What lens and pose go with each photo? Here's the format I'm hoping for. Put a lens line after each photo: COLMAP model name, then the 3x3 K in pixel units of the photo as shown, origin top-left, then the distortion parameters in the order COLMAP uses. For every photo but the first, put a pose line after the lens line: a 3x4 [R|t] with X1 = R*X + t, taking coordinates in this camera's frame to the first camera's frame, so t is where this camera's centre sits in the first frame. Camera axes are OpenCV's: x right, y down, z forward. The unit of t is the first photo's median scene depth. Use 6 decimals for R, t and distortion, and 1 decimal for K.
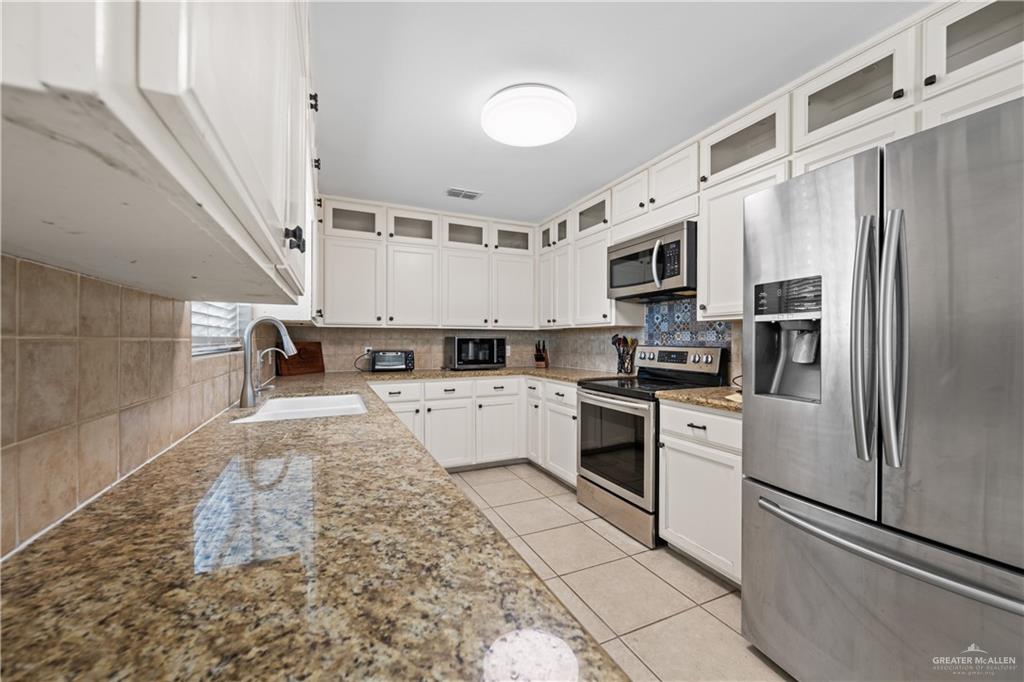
lens RADIAL K [[403.1, 0, 513.9], [0, 403.1, 340.9], [0, 0, 1]] dist [0.006123, 0.000482]
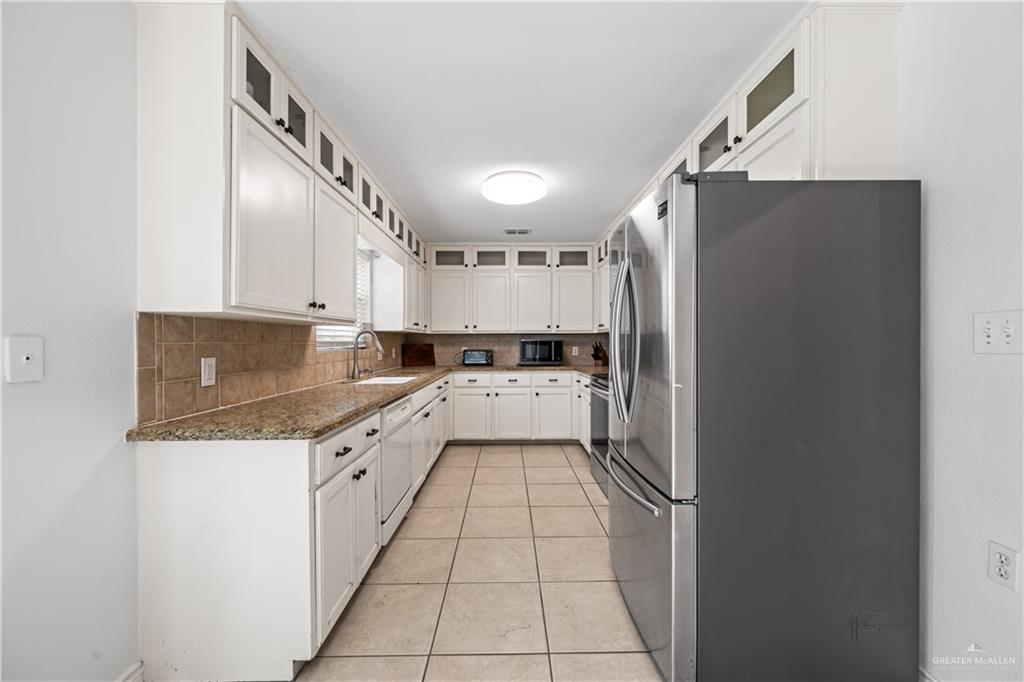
lens RADIAL K [[403.1, 0, 512.0], [0, 403.1, 341.6], [0, 0, 1]] dist [0.006123, 0.000482]
pose [[0.911883, -0.005568, -0.410413, 0.359240], [0.004666, 0.999984, -0.003197, 0.000450], [0.410424, 0.001000, 0.911894, -0.187059]]
